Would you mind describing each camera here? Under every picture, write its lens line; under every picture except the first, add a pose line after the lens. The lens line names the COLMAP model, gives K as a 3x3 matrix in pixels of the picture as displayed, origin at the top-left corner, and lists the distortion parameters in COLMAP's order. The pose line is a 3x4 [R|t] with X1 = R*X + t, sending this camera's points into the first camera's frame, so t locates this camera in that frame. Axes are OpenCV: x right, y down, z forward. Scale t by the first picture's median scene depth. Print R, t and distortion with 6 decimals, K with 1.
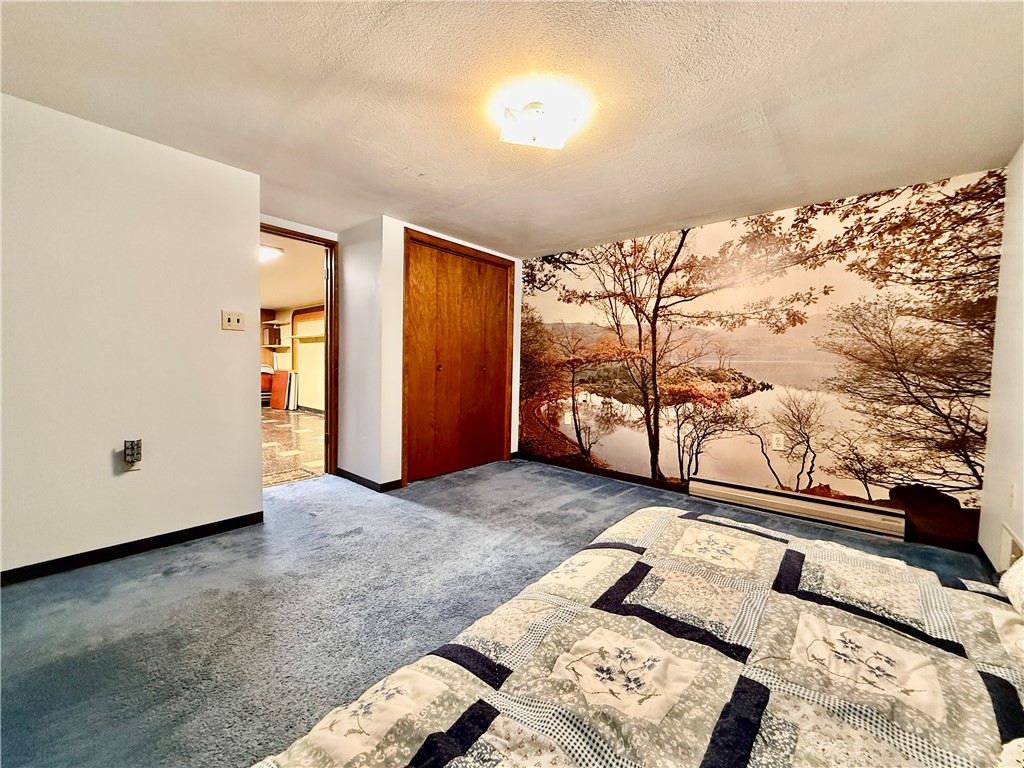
lens RADIAL K [[409.6, 0, 513.5], [0, 409.6, 383.4], [0, 0, 1]] dist [0.000069, 0.000016]
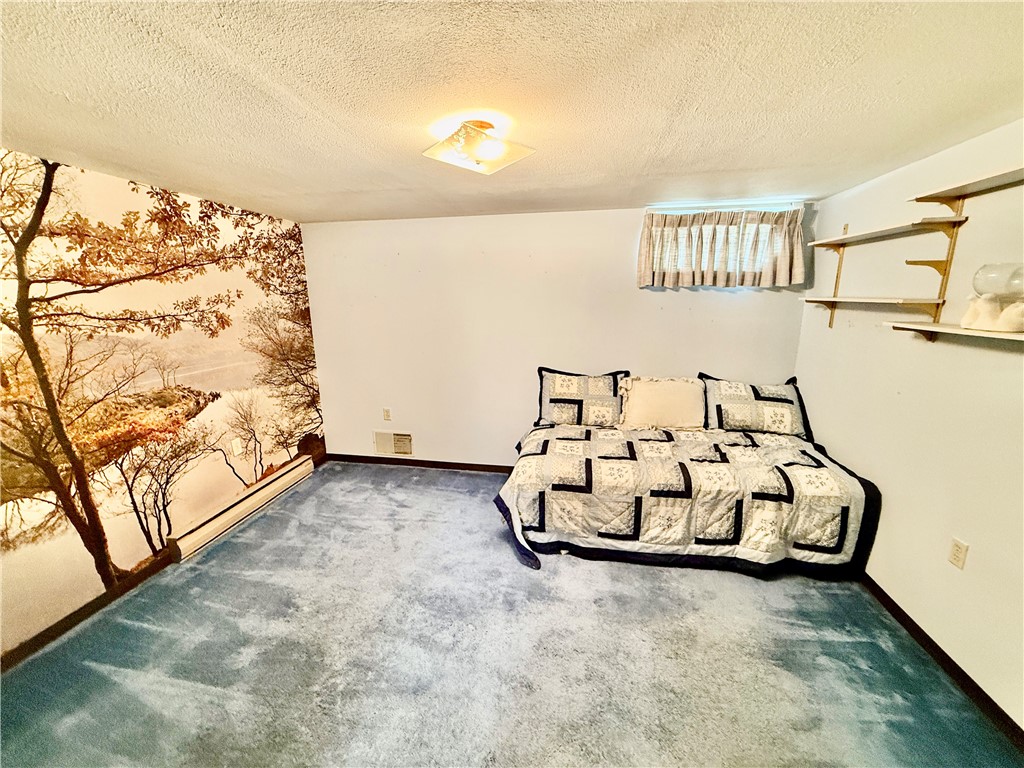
lens RADIAL K [[409.6, 0, 512.2], [0, 409.6, 382.8], [0, 0, 1]] dist [0.000069, 0.000016]
pose [[-0.514506, -0.196227, 0.834732, -0.491486], [0.034728, 0.967897, 0.248937, -0.230243], [-0.856783, 0.157068, -0.491174, 0.896539]]
